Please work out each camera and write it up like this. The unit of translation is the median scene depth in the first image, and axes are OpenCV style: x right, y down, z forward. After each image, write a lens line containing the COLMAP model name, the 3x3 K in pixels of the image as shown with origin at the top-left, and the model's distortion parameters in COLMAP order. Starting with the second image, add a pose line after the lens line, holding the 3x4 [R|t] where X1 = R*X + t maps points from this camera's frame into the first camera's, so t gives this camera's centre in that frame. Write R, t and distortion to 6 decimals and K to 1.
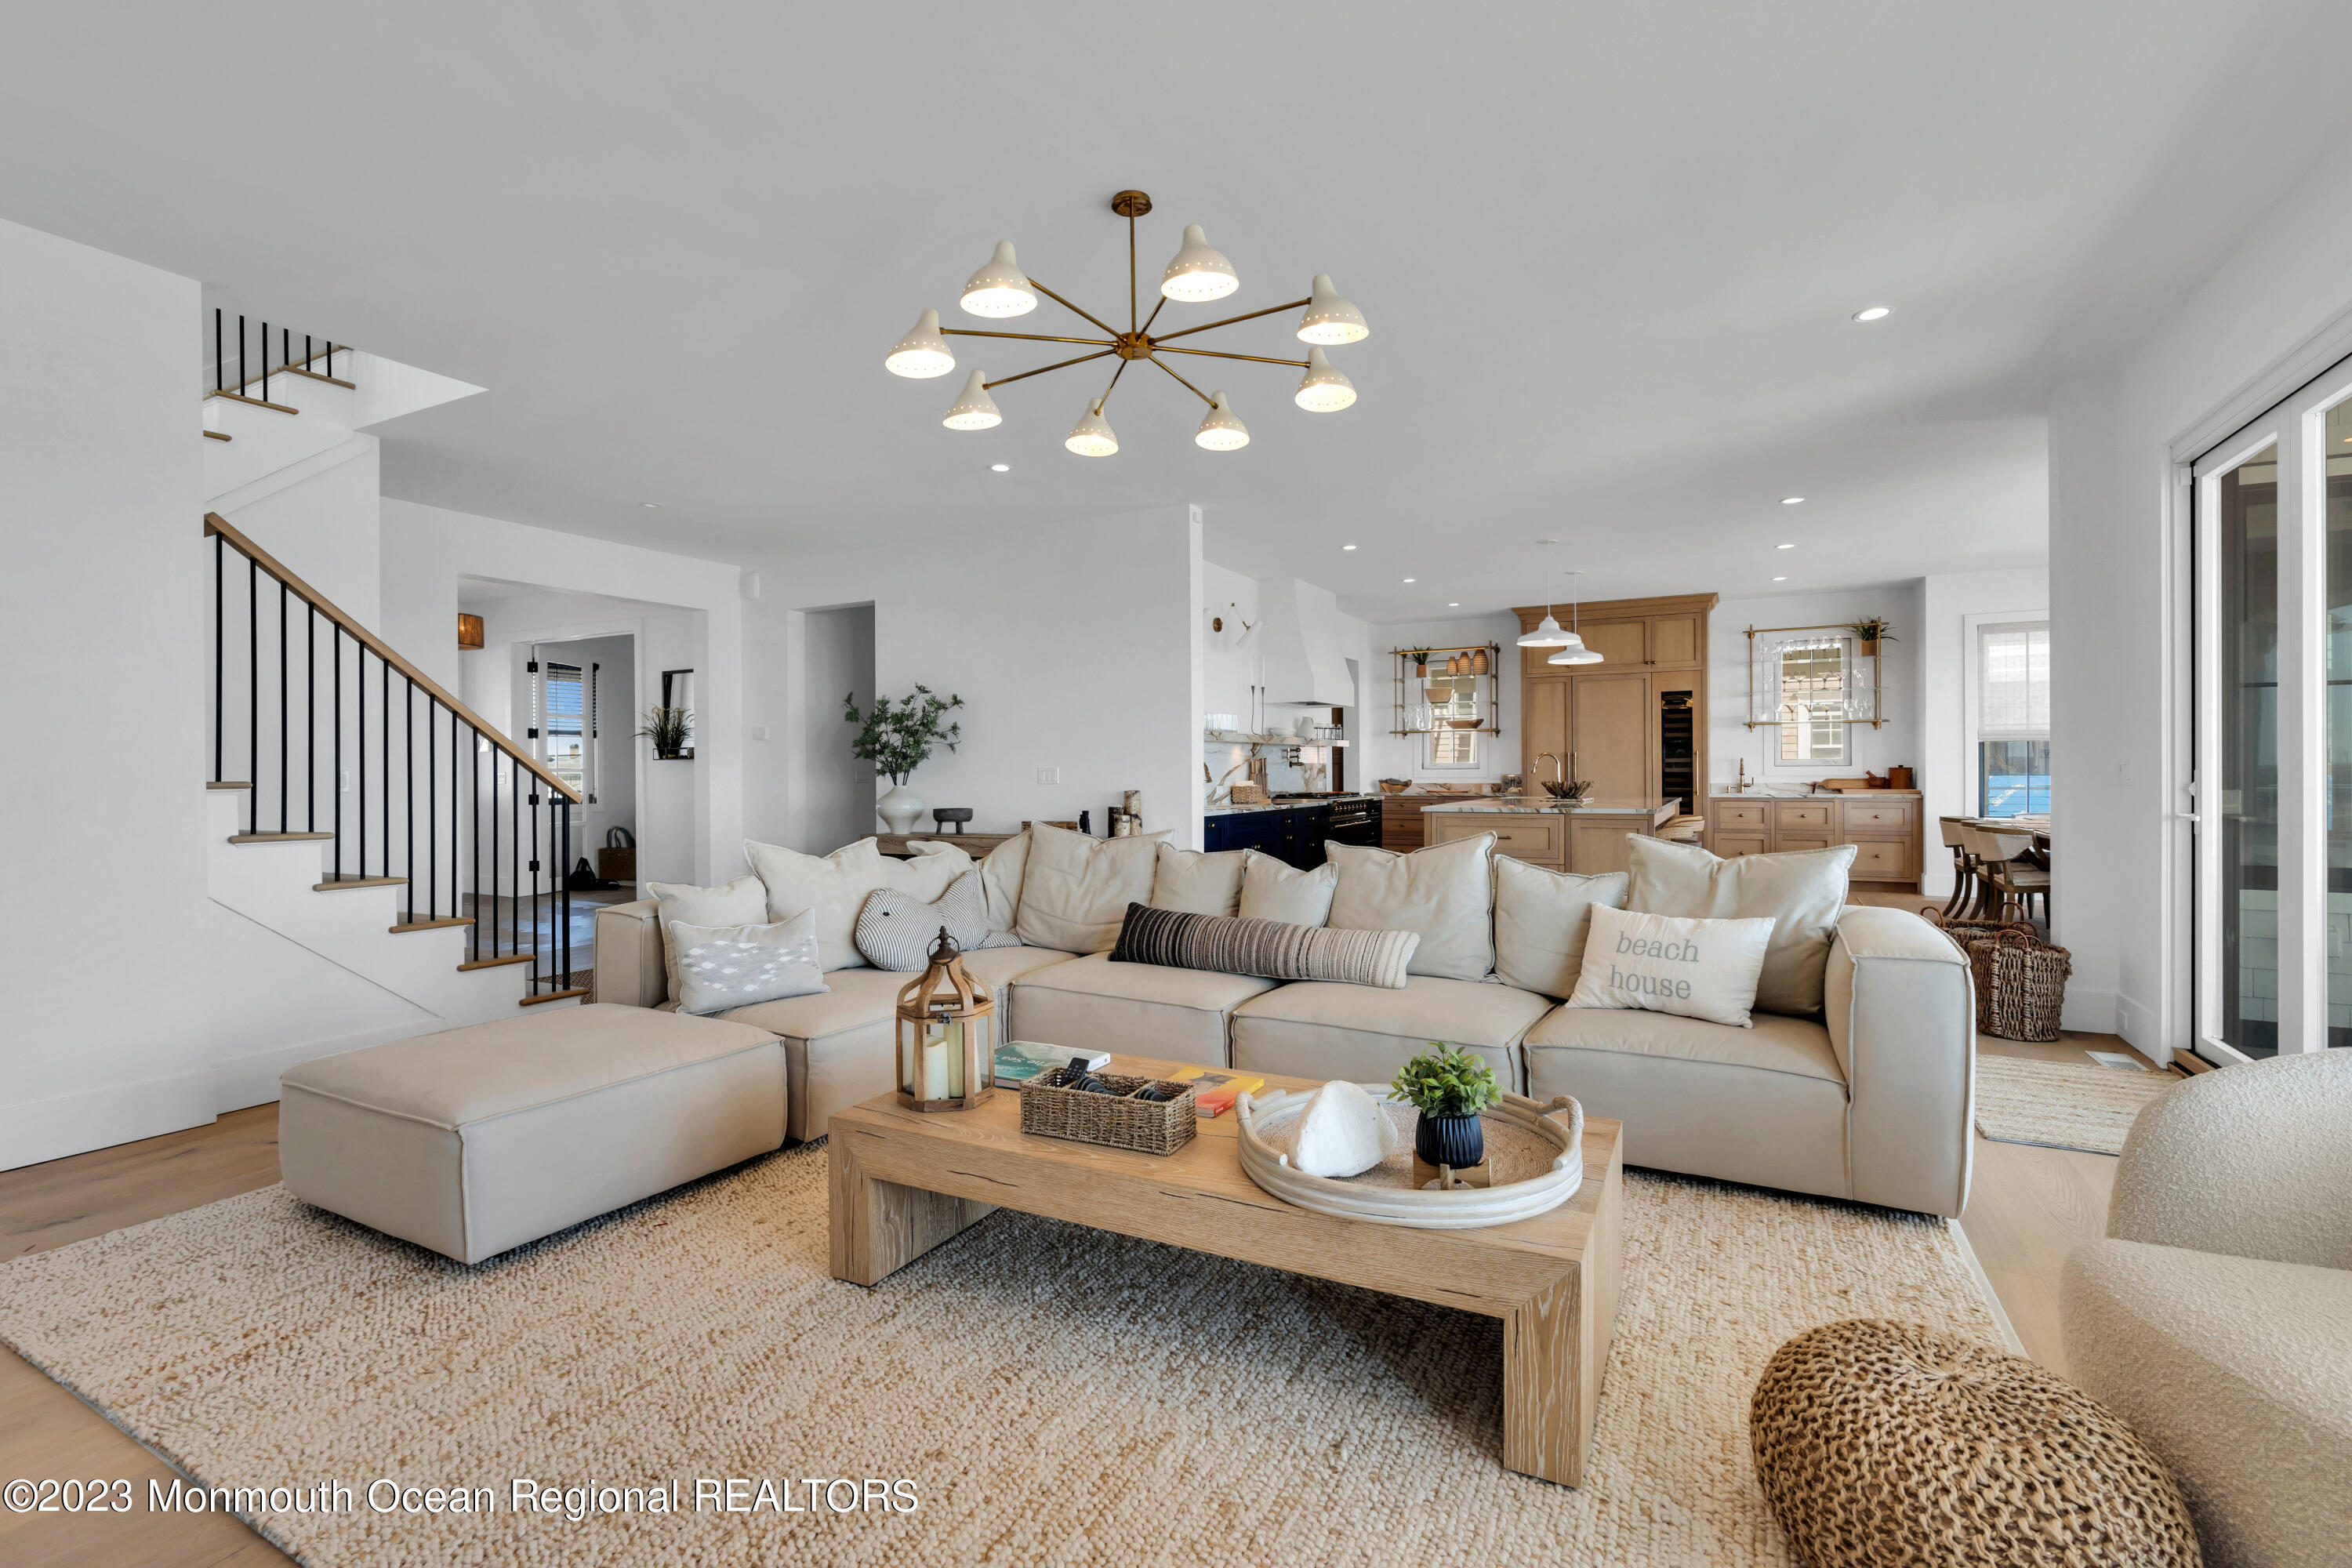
lens RADIAL K [[1088.9, 0, 1166.0], [0, 1088.9, 781.1], [0, 0, 1]] dist [-0.009112, 0.002192]
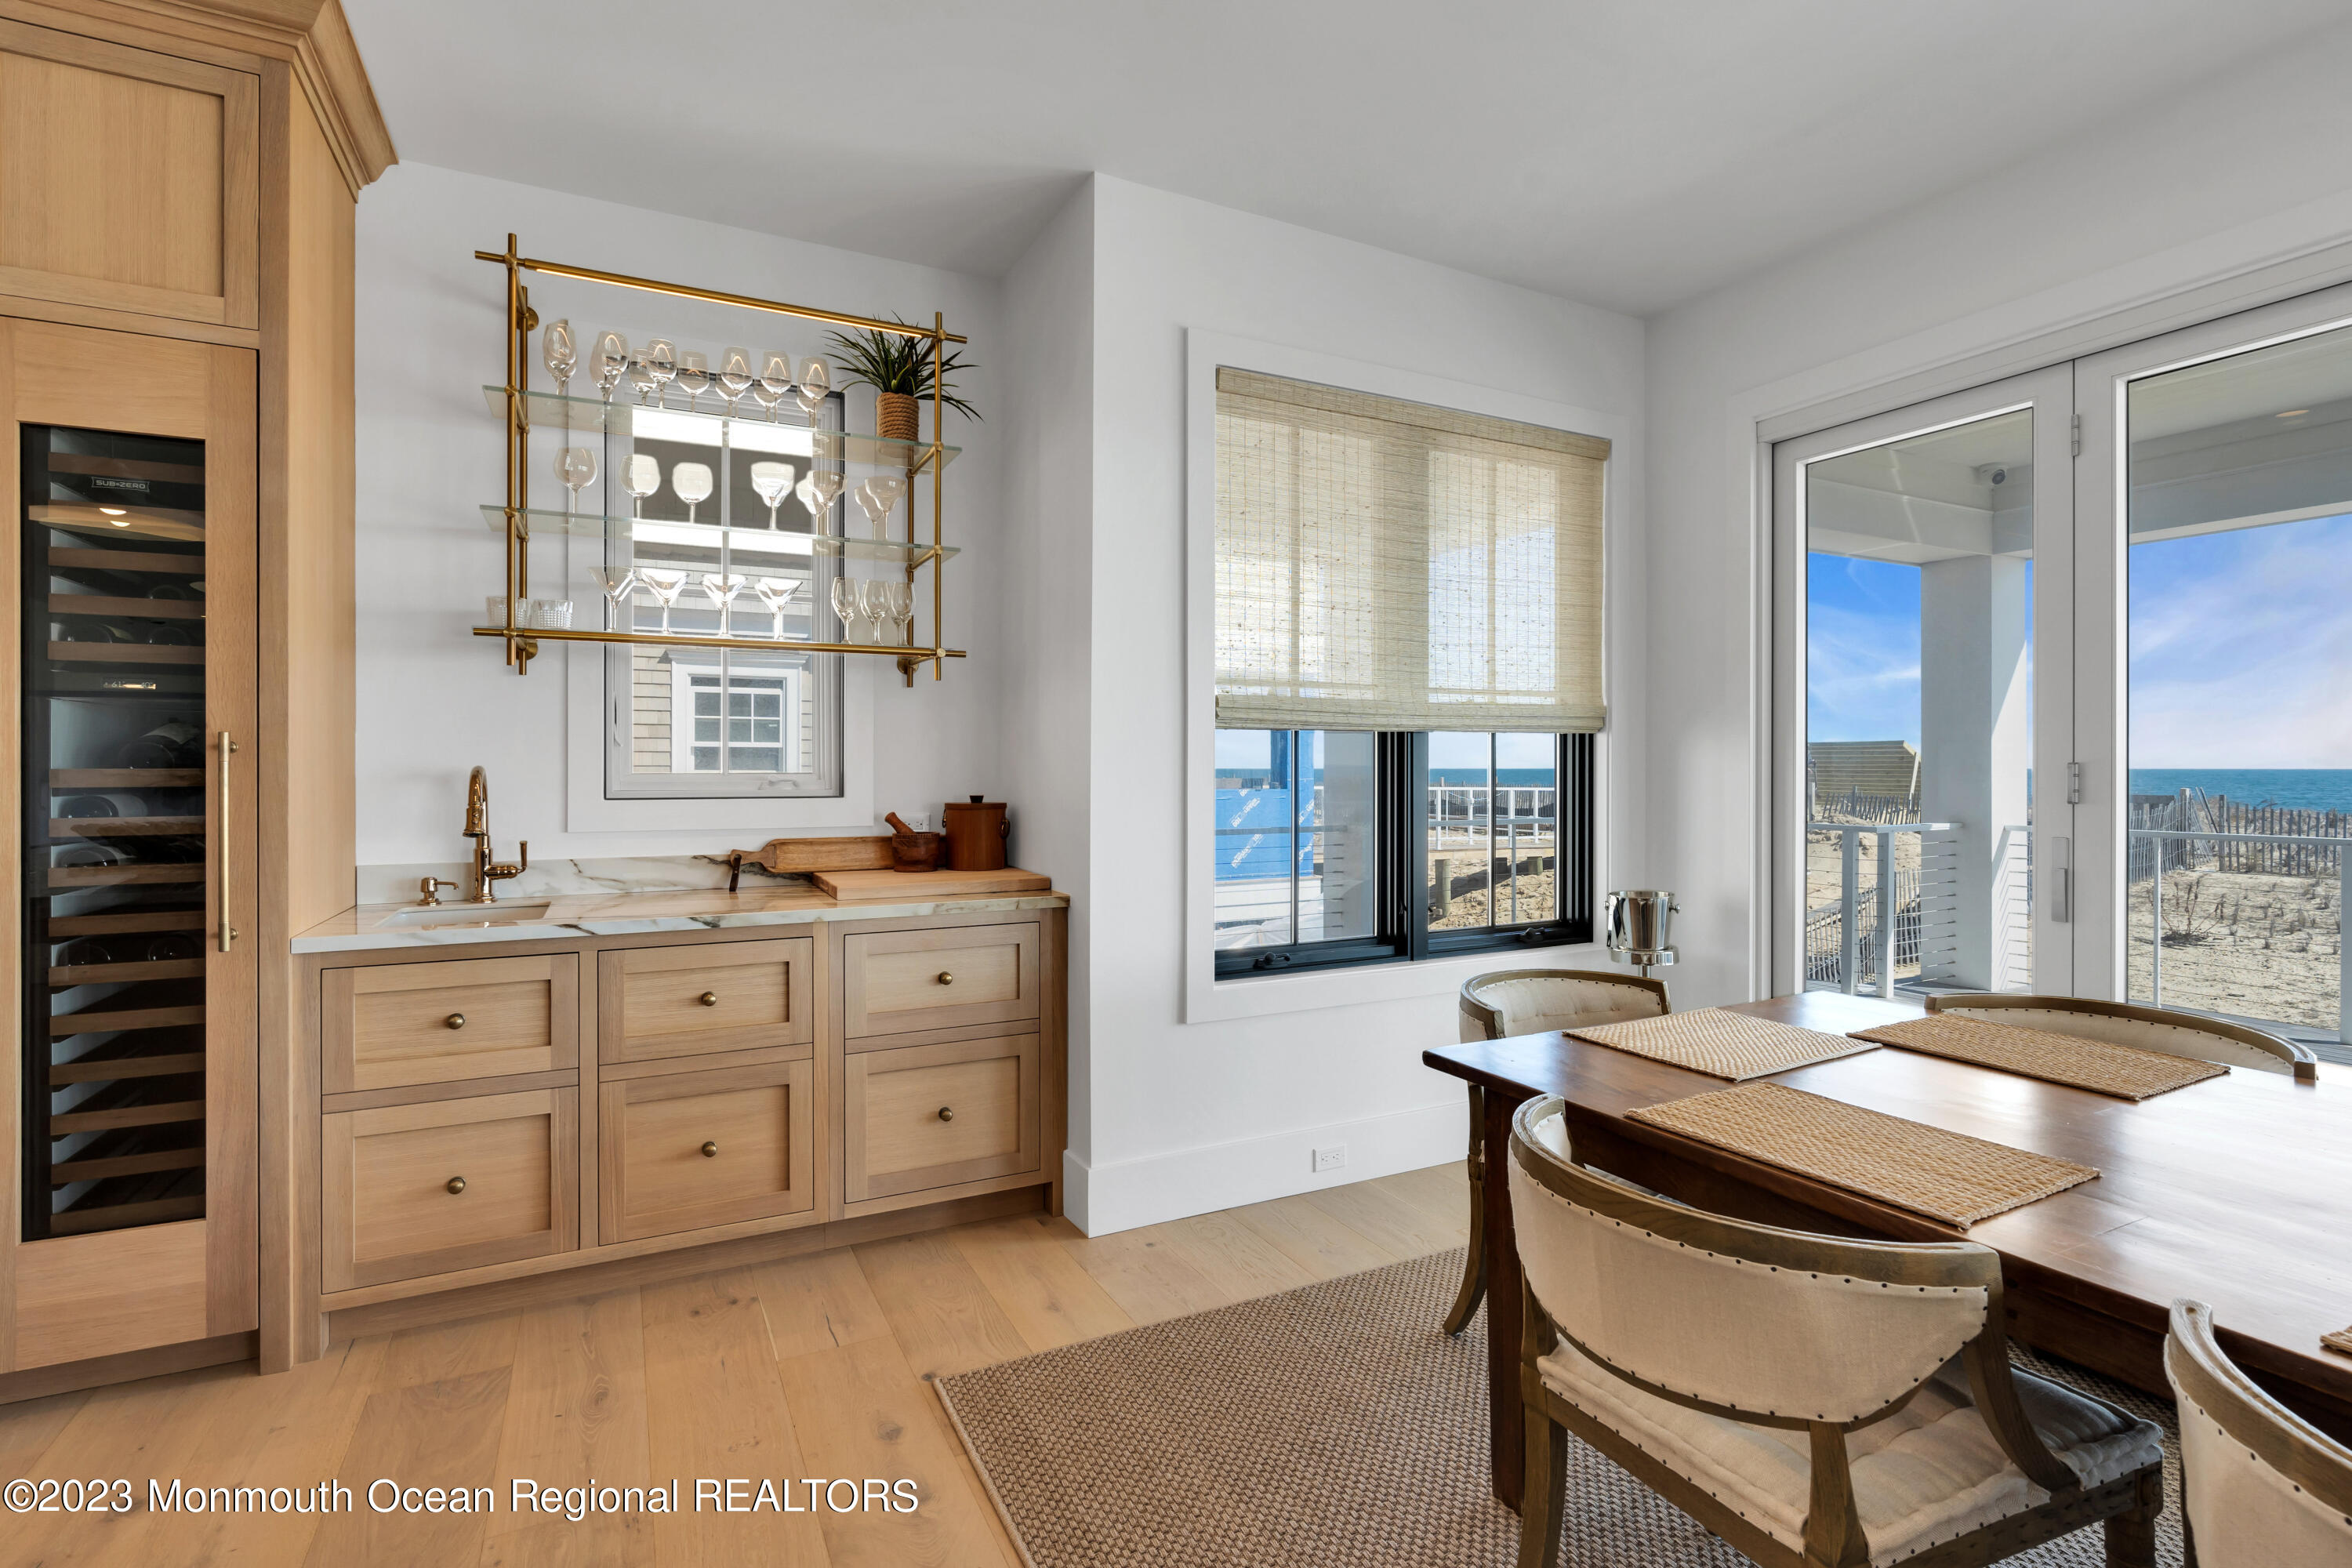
lens RADIAL K [[1088.9, 0, 1159.1], [0, 1088.9, 770.5], [0, 0, 1]] dist [-0.009112, 0.002192]
pose [[0.580232, 0.007324, 0.814418, 0.426408], [0.001650, 0.999947, -0.010168, -0.018479], [-0.814450, 0.007243, 0.580189, 0.740677]]
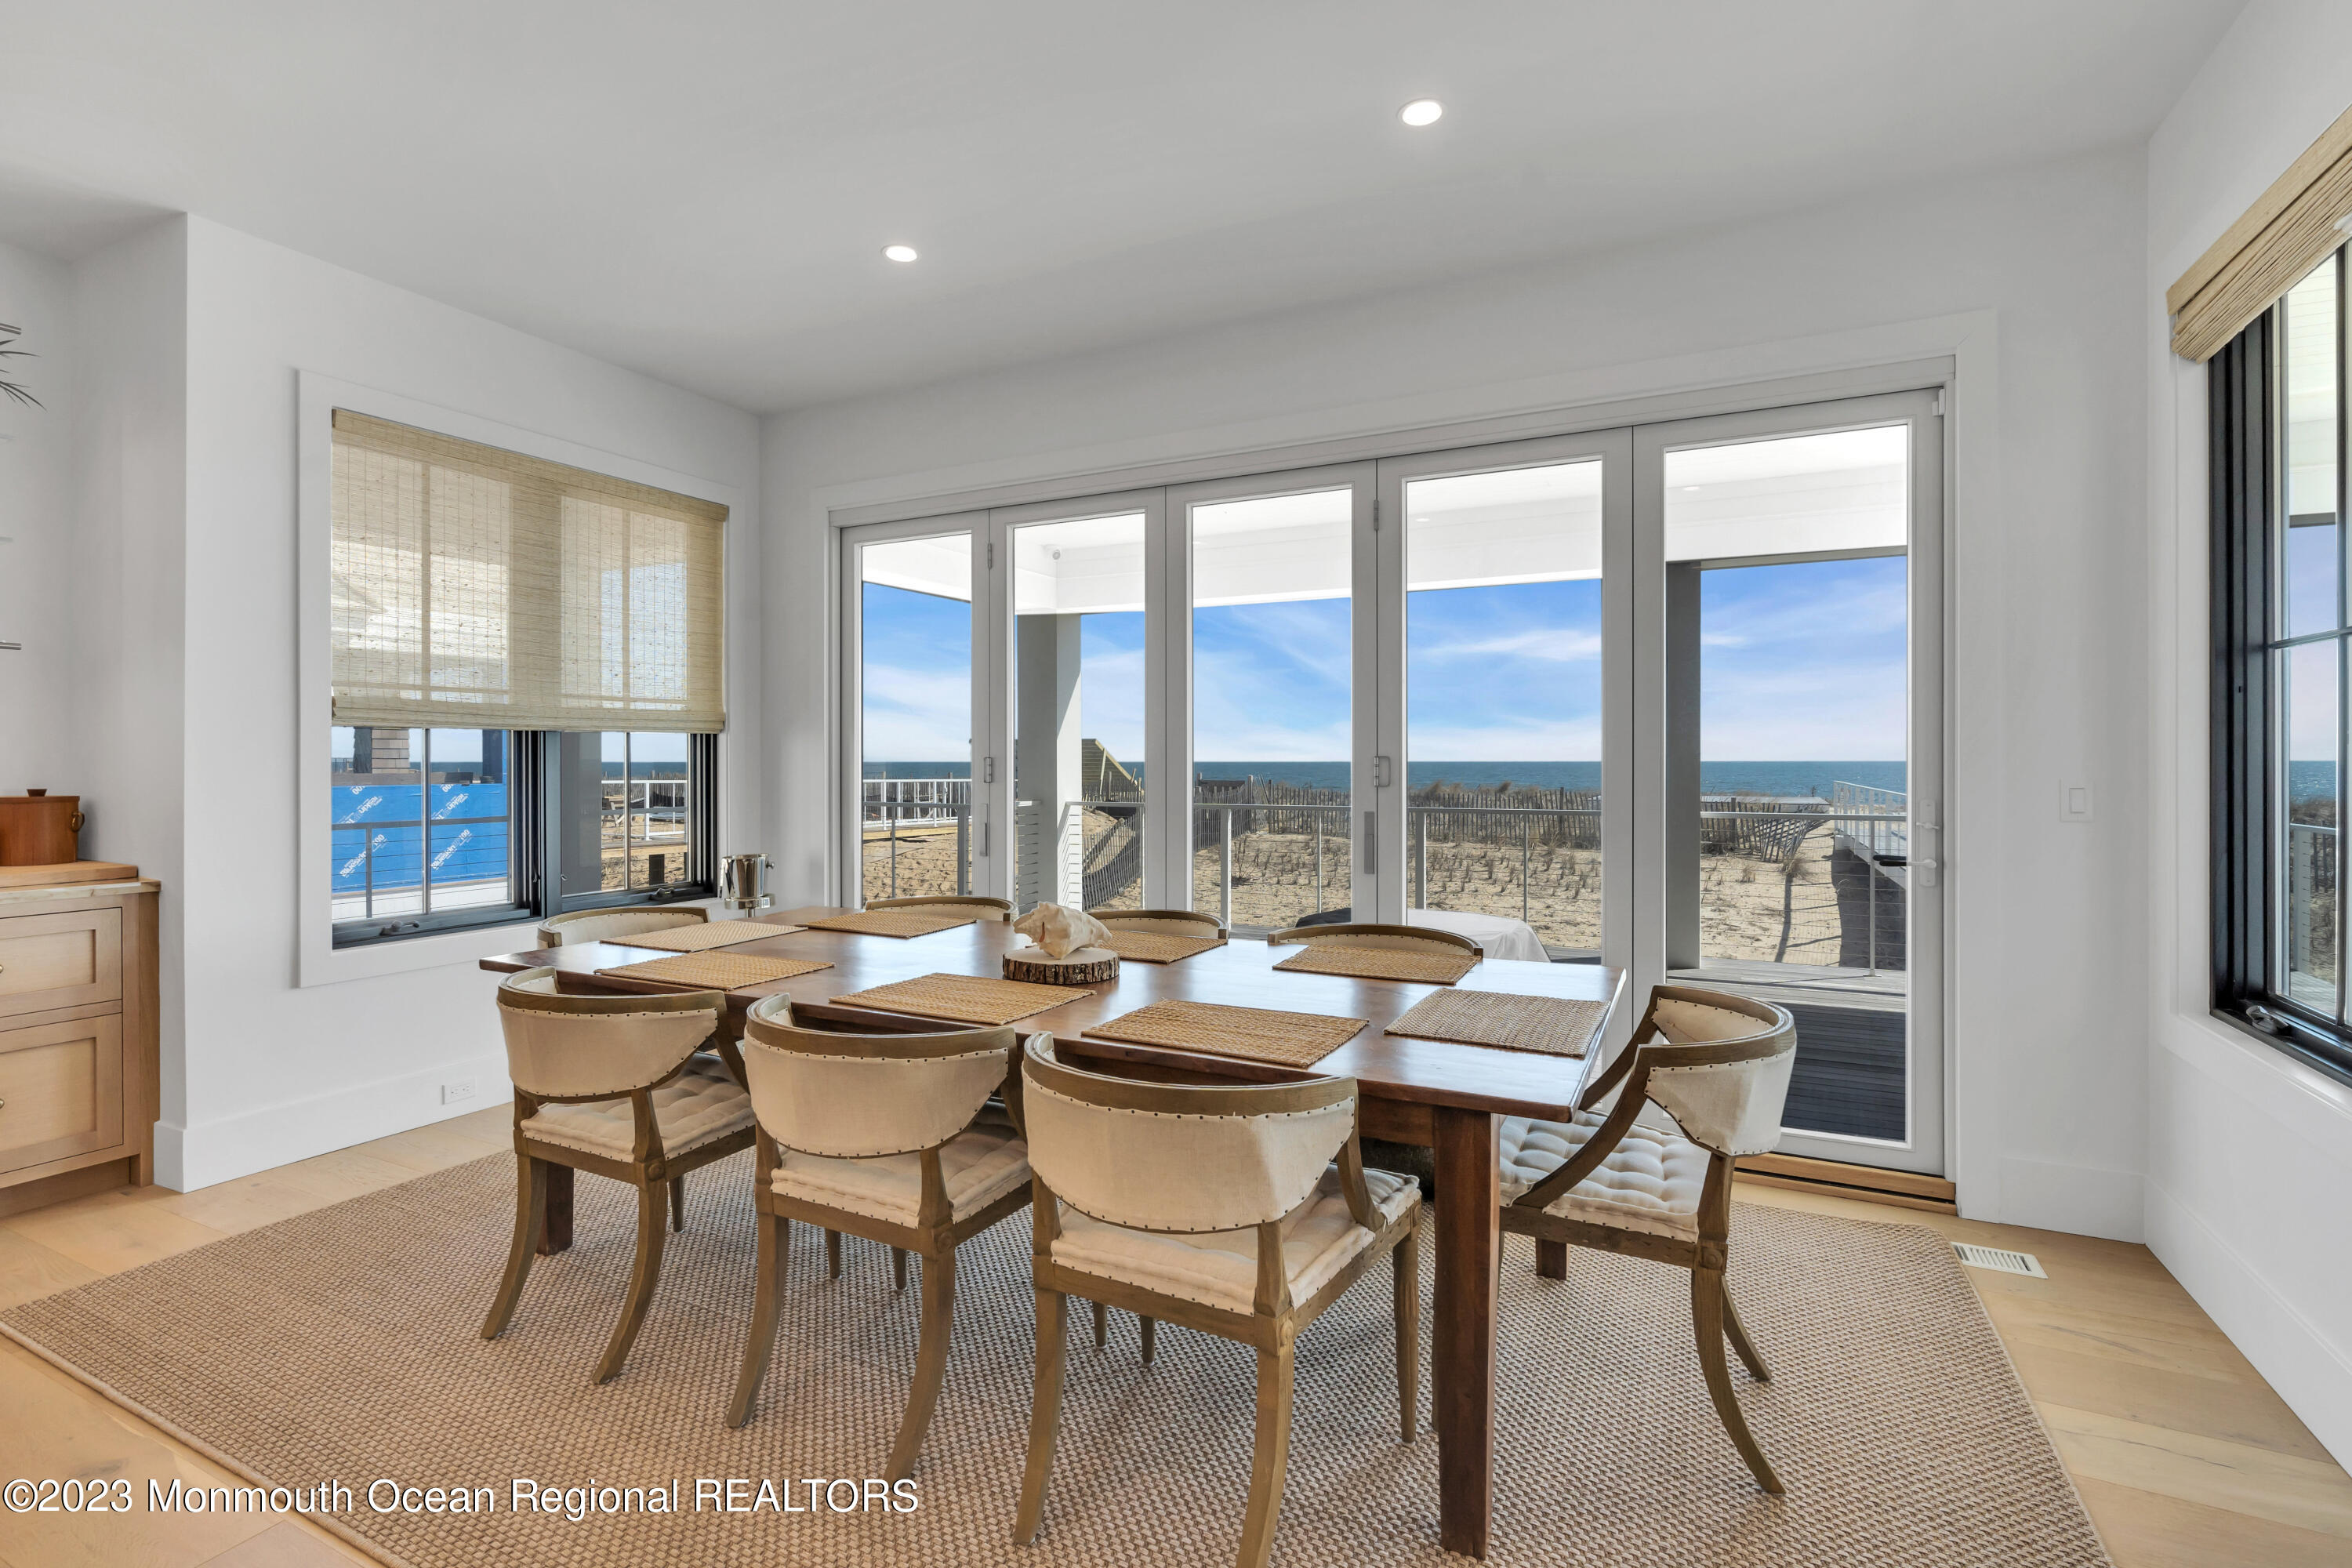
lens RADIAL K [[1088.9, 0, 1162.4], [0, 1088.9, 765.8], [0, 0, 1]] dist [-0.009112, 0.002192]
pose [[-0.018713, 0.005073, 0.999812, 0.337970], [0.009395, 0.999944, -0.004898, -0.016515], [-0.999781, 0.009301, -0.018760, 0.651123]]
